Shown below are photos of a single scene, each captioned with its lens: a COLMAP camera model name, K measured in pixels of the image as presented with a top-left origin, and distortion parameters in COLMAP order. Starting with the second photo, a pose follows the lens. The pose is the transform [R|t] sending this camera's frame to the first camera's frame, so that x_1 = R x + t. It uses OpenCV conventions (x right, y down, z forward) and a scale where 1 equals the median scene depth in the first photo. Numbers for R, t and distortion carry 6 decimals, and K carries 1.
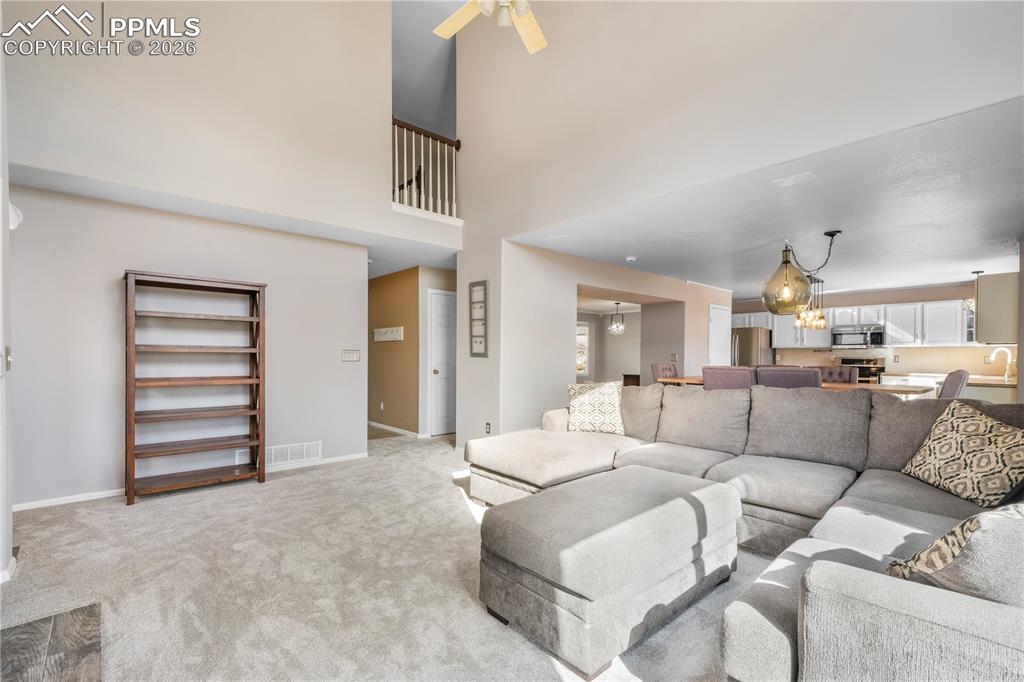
lens RADIAL K [[450.4, 0, 504.5], [0, 450.4, 358.5], [0, 0, 1]] dist [0.003535, 0.001941]
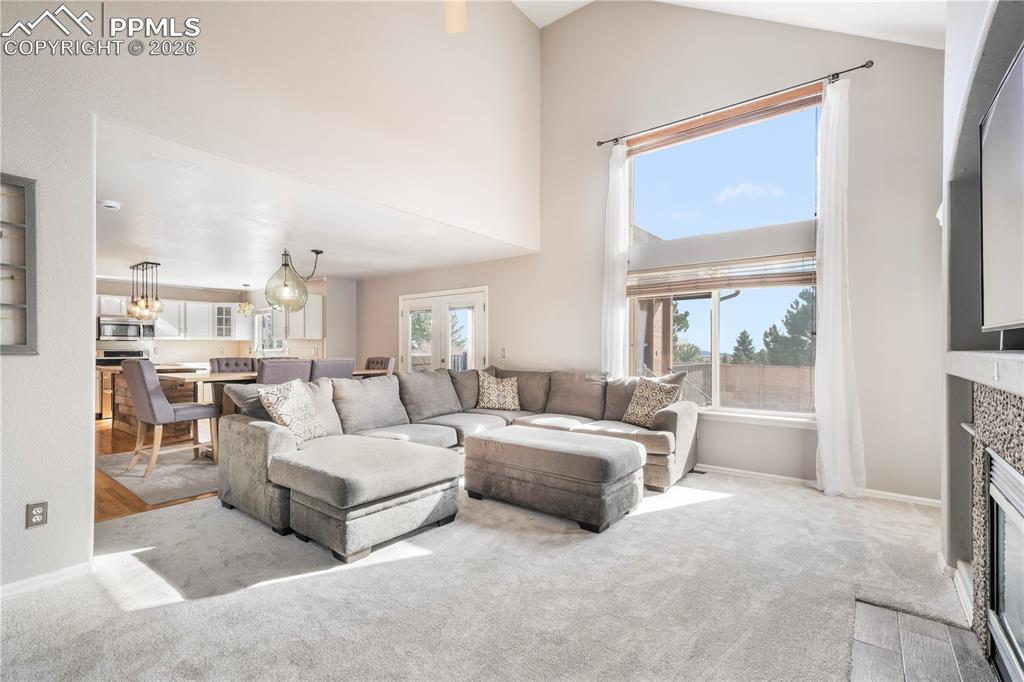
lens RADIAL K [[474.3, 0, 512.9], [0, 474.3, 347.9], [0, 0, 1]] dist [0.009453, 0.004071]
pose [[-0.172865, -0.004712, 0.984934, -0.366247], [0.005924, 0.999965, 0.005823, -0.007533], [-0.984928, 0.006842, -0.172831, 0.380374]]
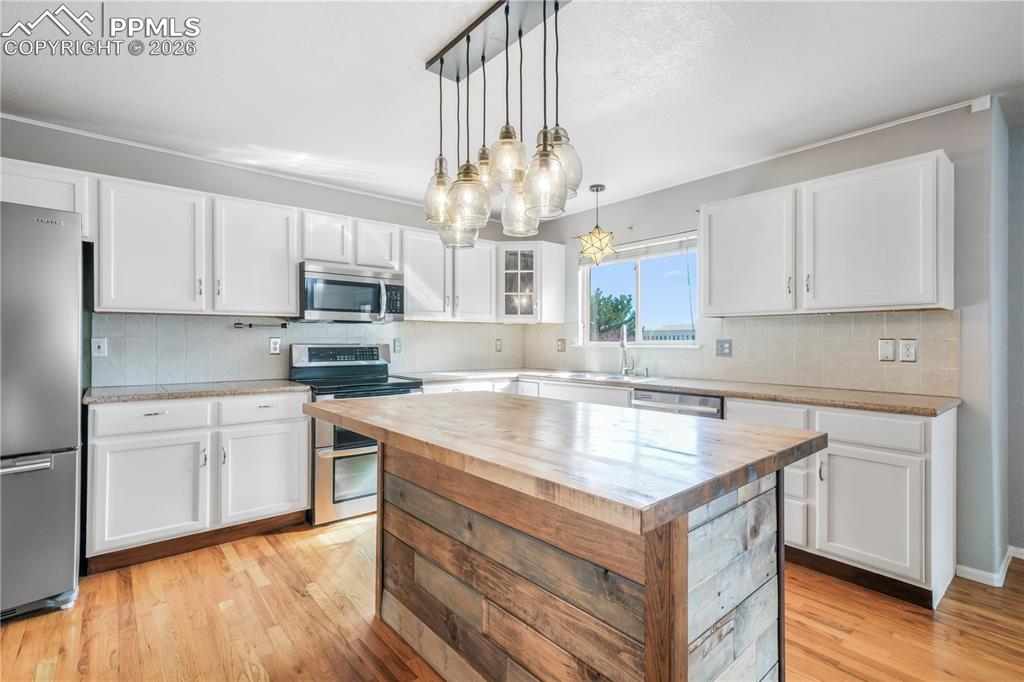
lens RADIAL K [[474.3, 0, 507.6], [0, 474.3, 338.7], [0, 0, 1]] dist [0.009453, 0.004071]
pose [[0.022826, -0.002263, 0.999737, 0.373493], [0.007931, 0.999966, 0.002083, -0.007010], [-0.999708, 0.007881, 0.022843, 0.877837]]
